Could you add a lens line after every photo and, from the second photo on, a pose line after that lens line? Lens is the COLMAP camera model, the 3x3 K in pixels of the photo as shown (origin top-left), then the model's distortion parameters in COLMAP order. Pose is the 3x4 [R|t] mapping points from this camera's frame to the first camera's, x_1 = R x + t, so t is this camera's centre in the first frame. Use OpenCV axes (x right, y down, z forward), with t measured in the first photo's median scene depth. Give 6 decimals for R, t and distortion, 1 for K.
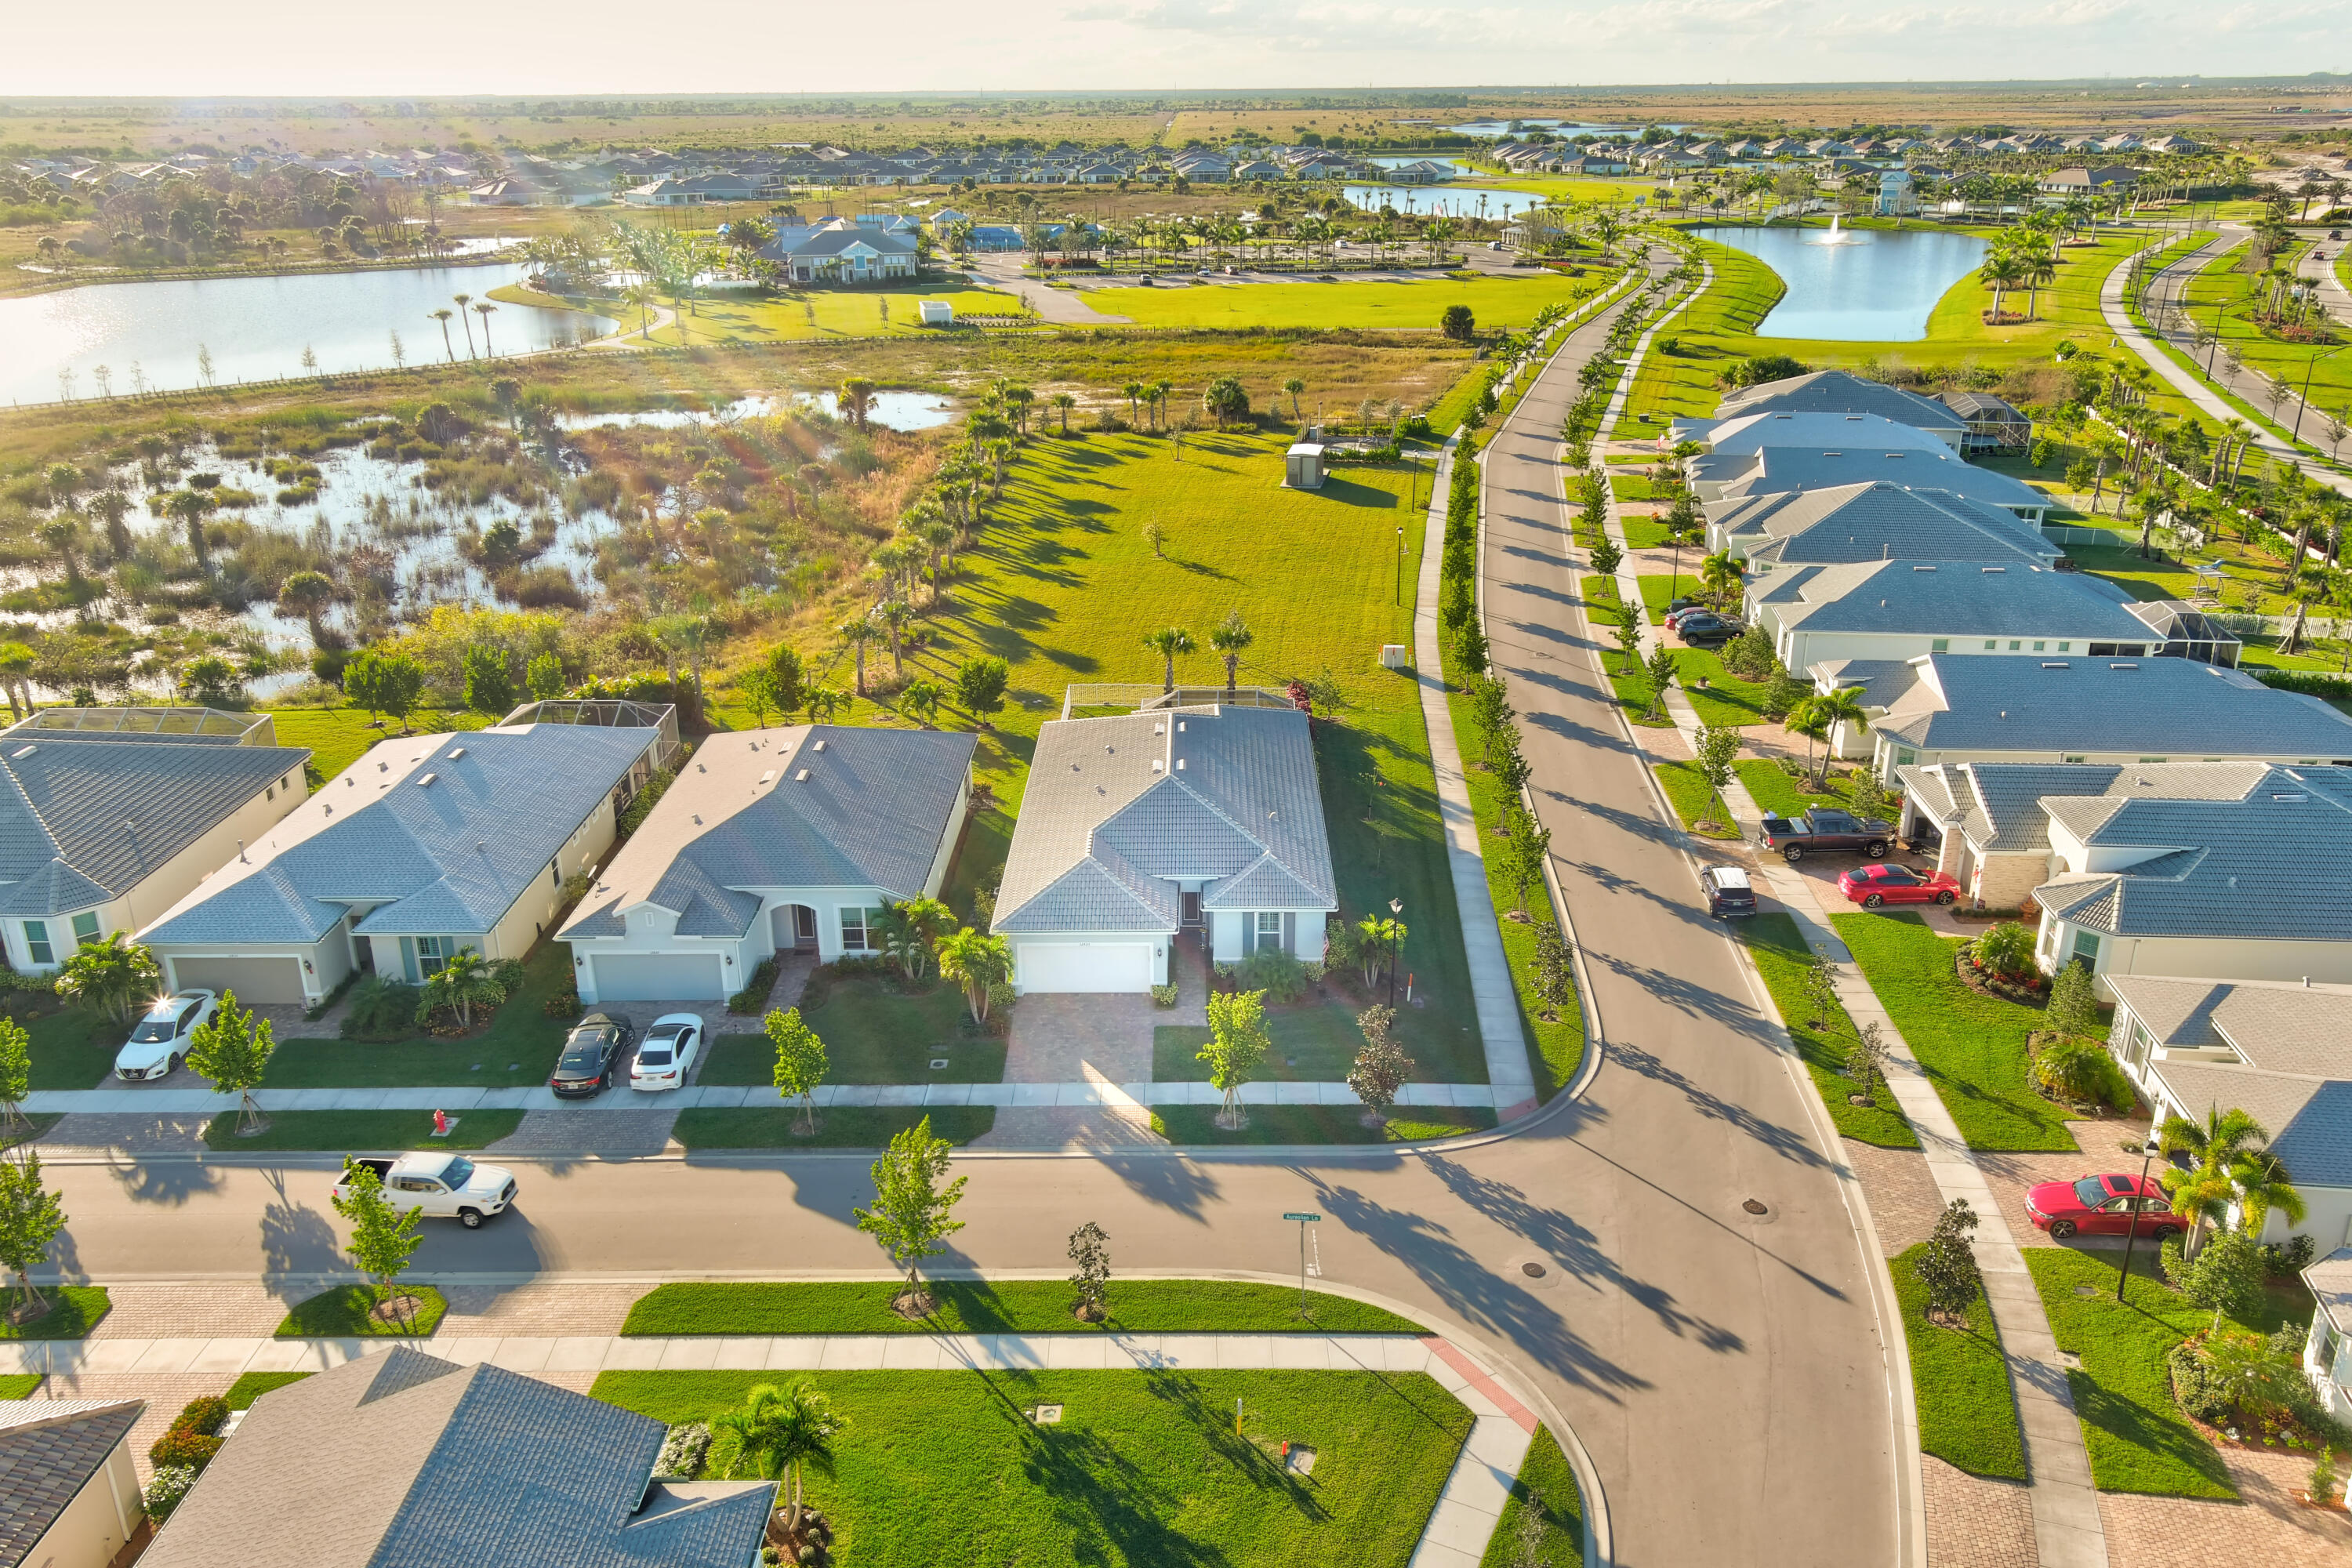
lens RADIAL K [[1818.0, 0, 1173.3], [0, 1818.0, 780.1], [0, 0, 1]] dist [0.054944, -0.092159]
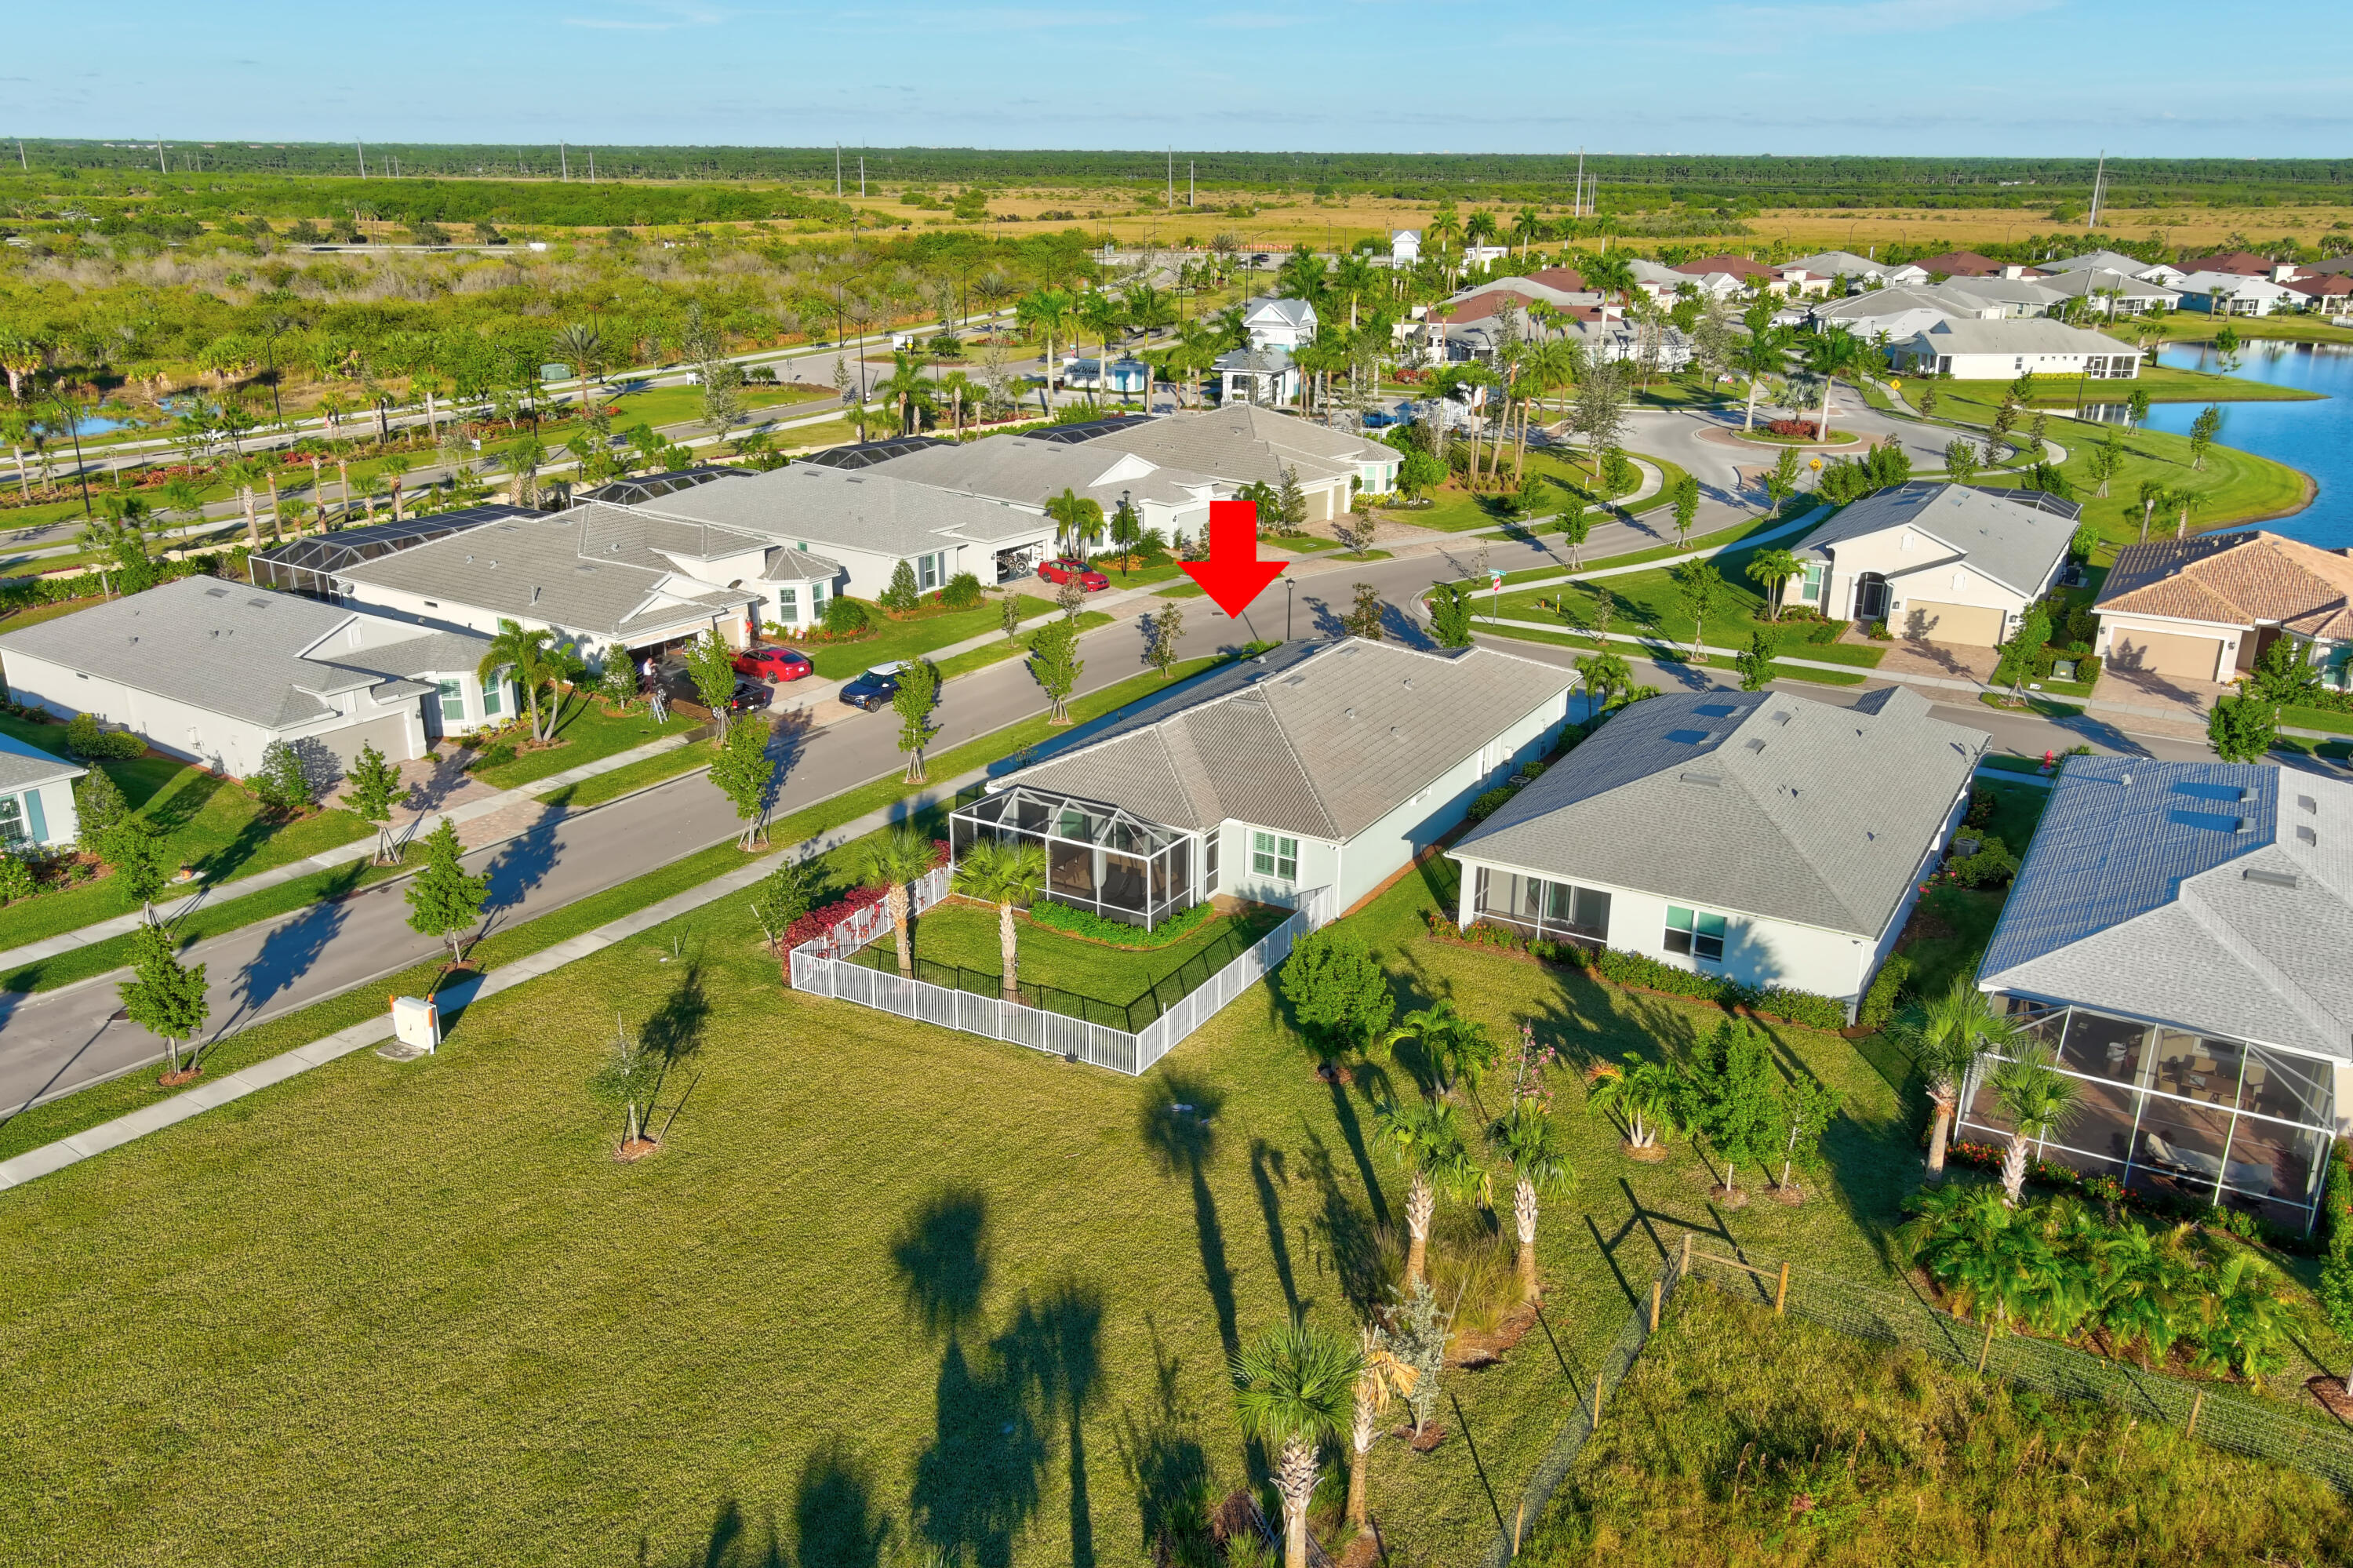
lens RADIAL K [[1821.7, 0, 1176.5], [0, 1821.7, 784.0], [0, 0, 1]] dist [0.033213, -0.040694]
pose [[-0.870934, -0.159722, 0.464719, -0.404379], [0.173365, 0.785023, 0.594713, -0.562667], [-0.459804, 0.598522, -0.656012, 1.818334]]
